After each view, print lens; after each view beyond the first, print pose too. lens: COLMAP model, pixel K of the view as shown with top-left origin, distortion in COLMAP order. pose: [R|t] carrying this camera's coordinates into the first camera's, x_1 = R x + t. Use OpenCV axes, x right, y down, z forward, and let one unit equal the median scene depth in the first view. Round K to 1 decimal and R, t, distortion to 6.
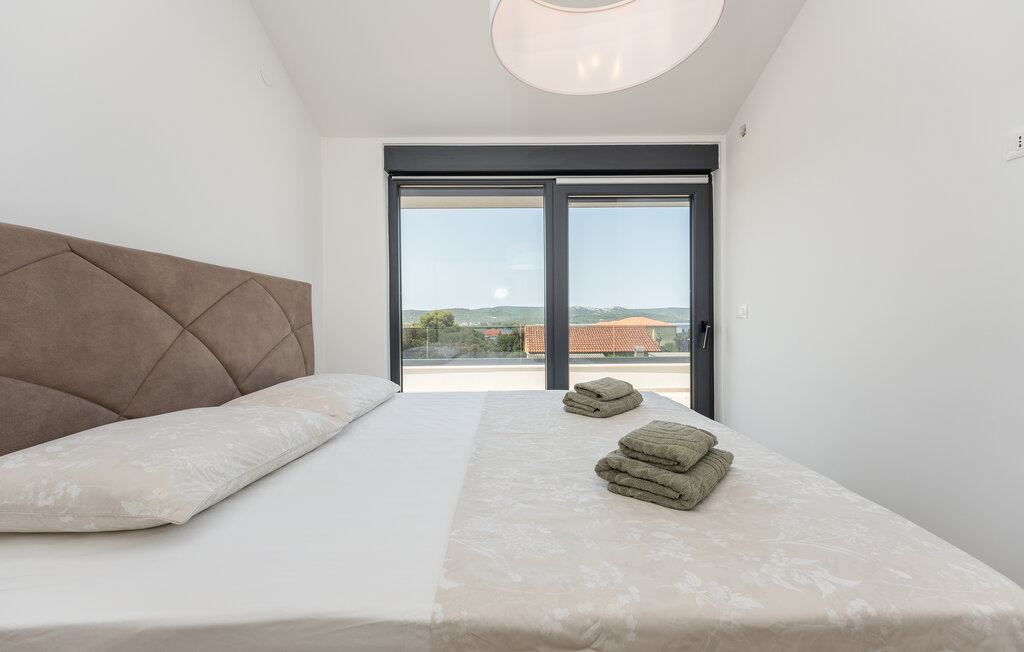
lens RADIAL K [[405.7, 0, 512.7], [0, 405.7, 327.5], [0, 0, 1]] dist [-0.003173, 0.000028]
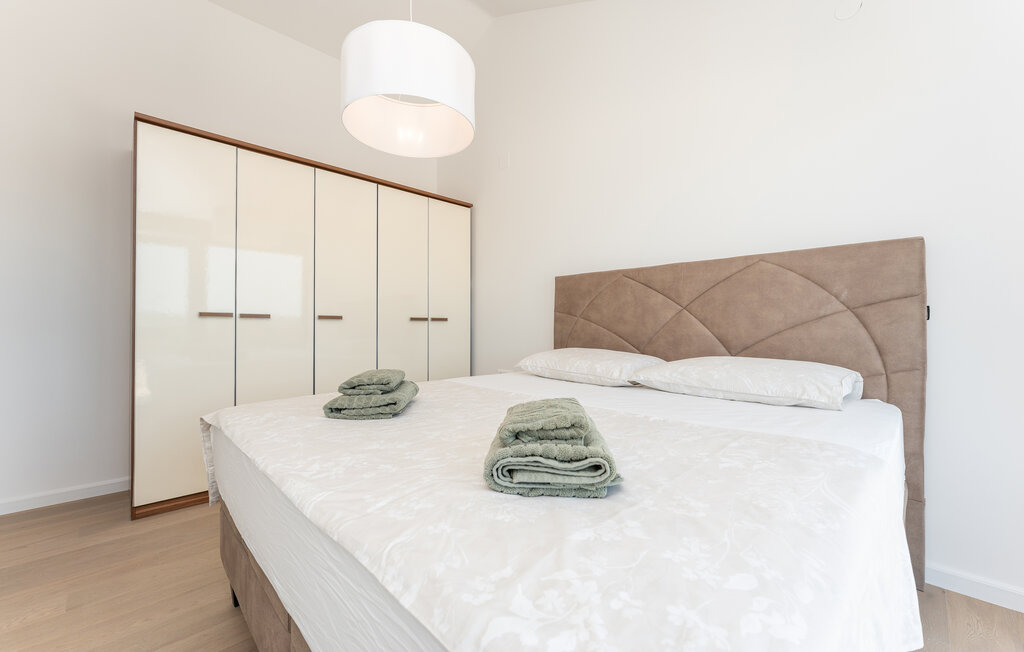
lens RADIAL K [[405.7, 0, 511.8], [0, 405.7, 321.8], [0, 0, 1]] dist [-0.003173, 0.000028]
pose [[-0.702118, 0.004740, -0.712045, 0.650391], [0.000672, 0.999982, 0.005994, 0.038885], [0.712060, 0.003731, -0.702108, 1.427573]]
